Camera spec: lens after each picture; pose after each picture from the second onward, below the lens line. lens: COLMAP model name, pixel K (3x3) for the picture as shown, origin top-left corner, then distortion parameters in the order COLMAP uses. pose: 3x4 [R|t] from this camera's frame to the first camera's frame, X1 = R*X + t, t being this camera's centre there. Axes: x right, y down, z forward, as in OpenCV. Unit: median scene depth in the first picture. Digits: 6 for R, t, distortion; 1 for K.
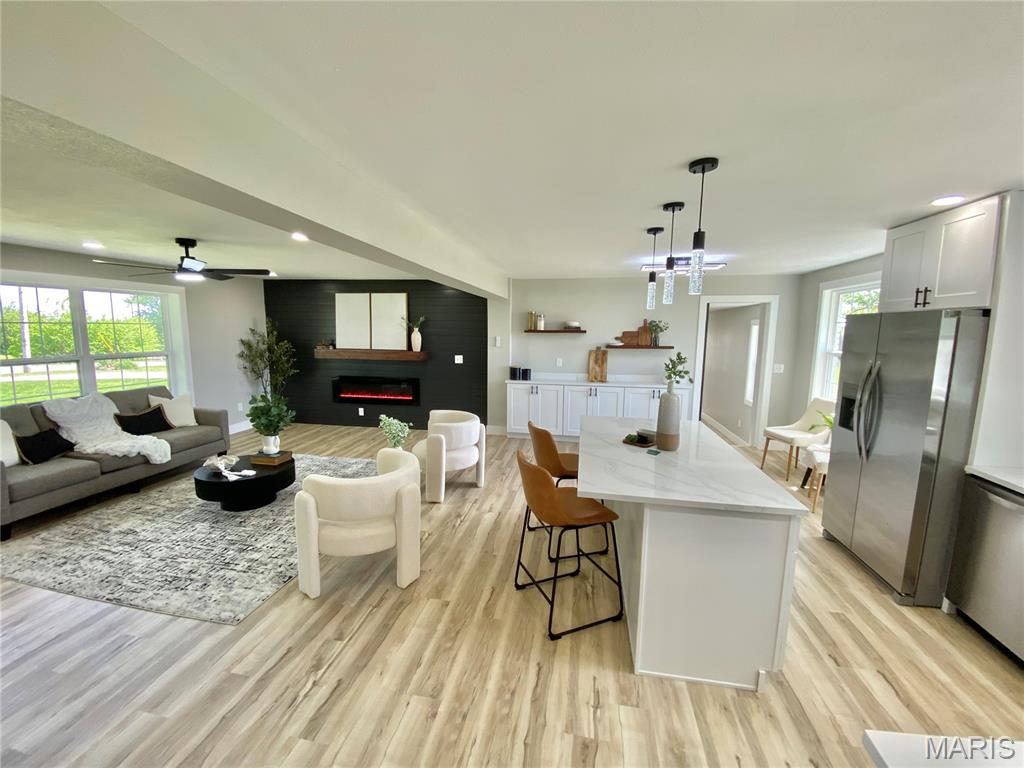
lens RADIAL K [[417.5, 0, 508.5], [0, 417.5, 382.5], [0, 0, 1]] dist [0.028171, -0.023603]
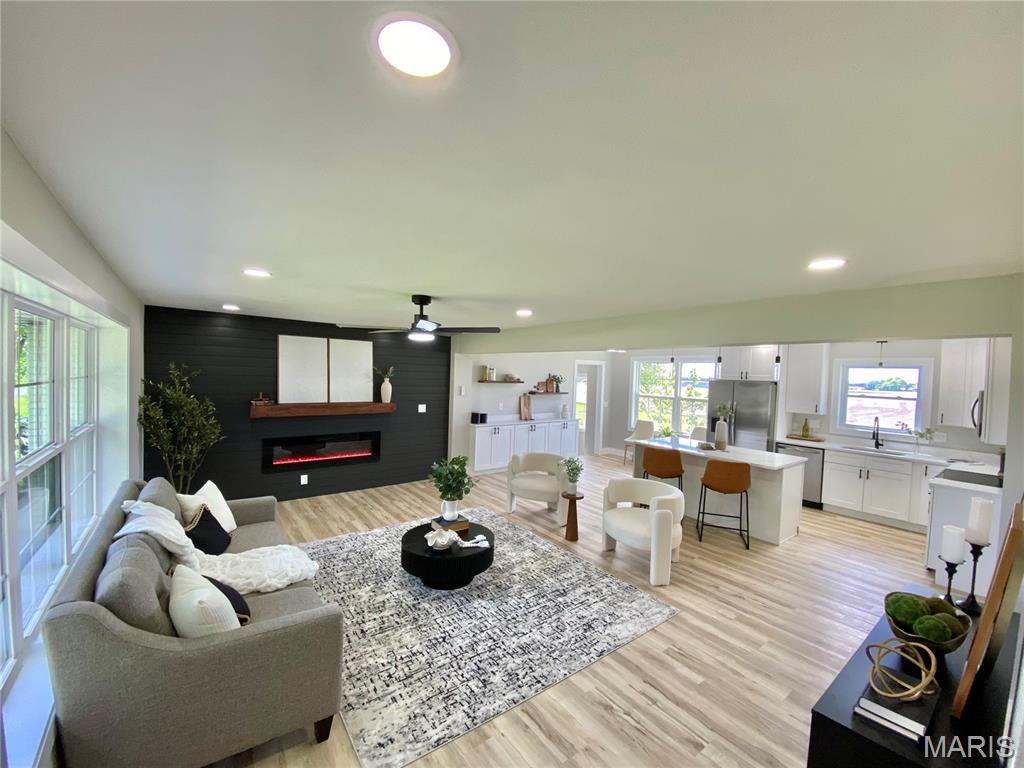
lens RADIAL K [[417.5, 0, 508.5], [0, 417.5, 382.5], [0, 0, 1]] dist [0.028171, -0.023603]
pose [[0.668860, -0.009367, 0.743329, -0.791047], [0.068041, 0.996495, -0.048667, -0.058765], [-0.740268, 0.083128, 0.667153, 0.163183]]
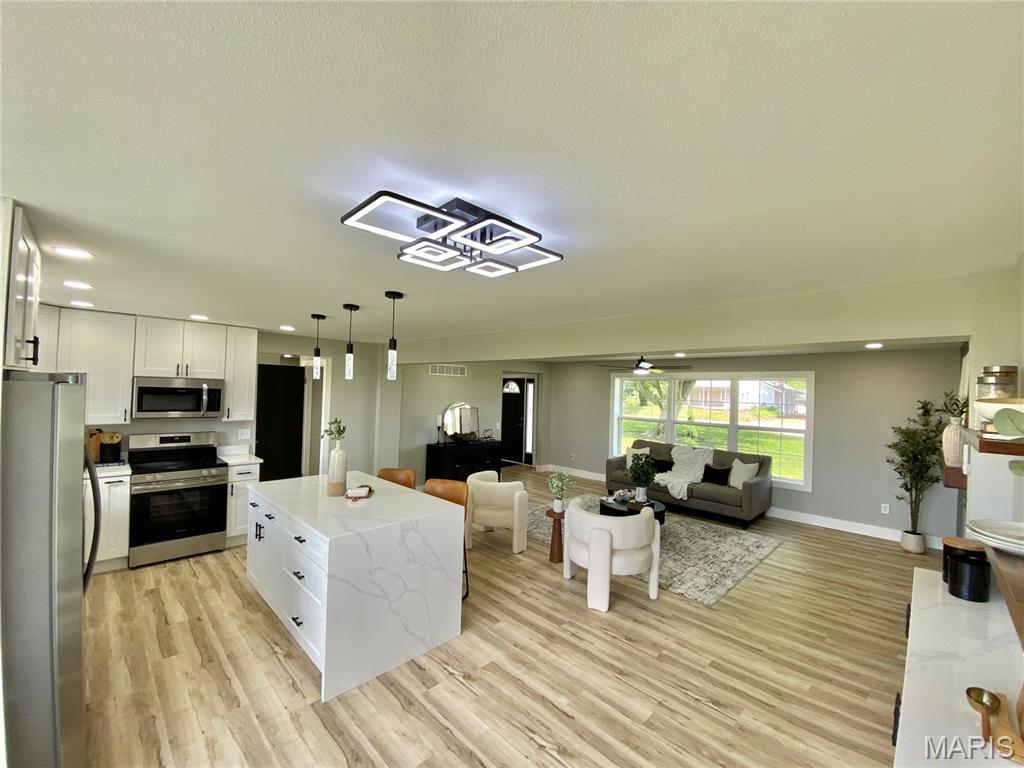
lens RADIAL K [[417.5, 0, 508.5], [0, 417.5, 382.5], [0, 0, 1]] dist [0.028171, -0.023603]
pose [[-0.563797, -0.039805, -0.824954, 0.489824], [-0.139462, 0.989083, 0.047587, -0.129948], [0.814054, 0.141879, -0.563194, 0.898194]]
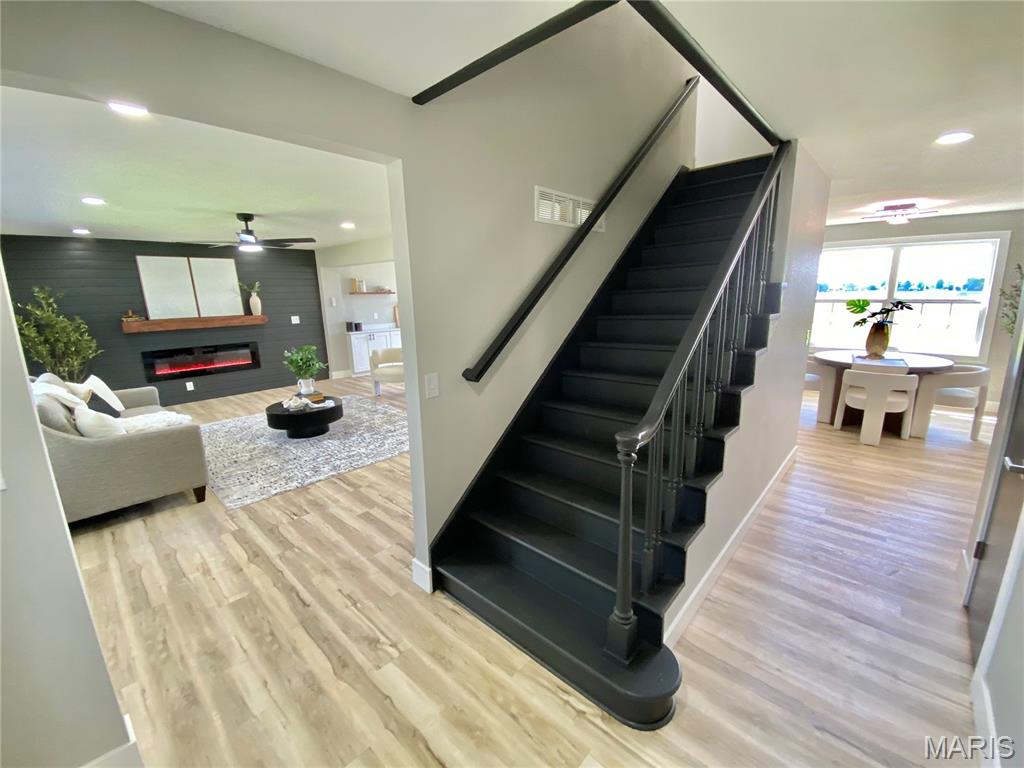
lens RADIAL K [[409.7, 0, 535.5], [0, 409.7, 388.8], [0, 0, 1]] dist [-0.038823, -0.000173]
pose [[0.475441, -0.212551, 0.853685, -0.849493], [0.122435, 0.976918, 0.175046, 0.017301], [-0.871186, 0.021297, 0.490490, -0.122603]]
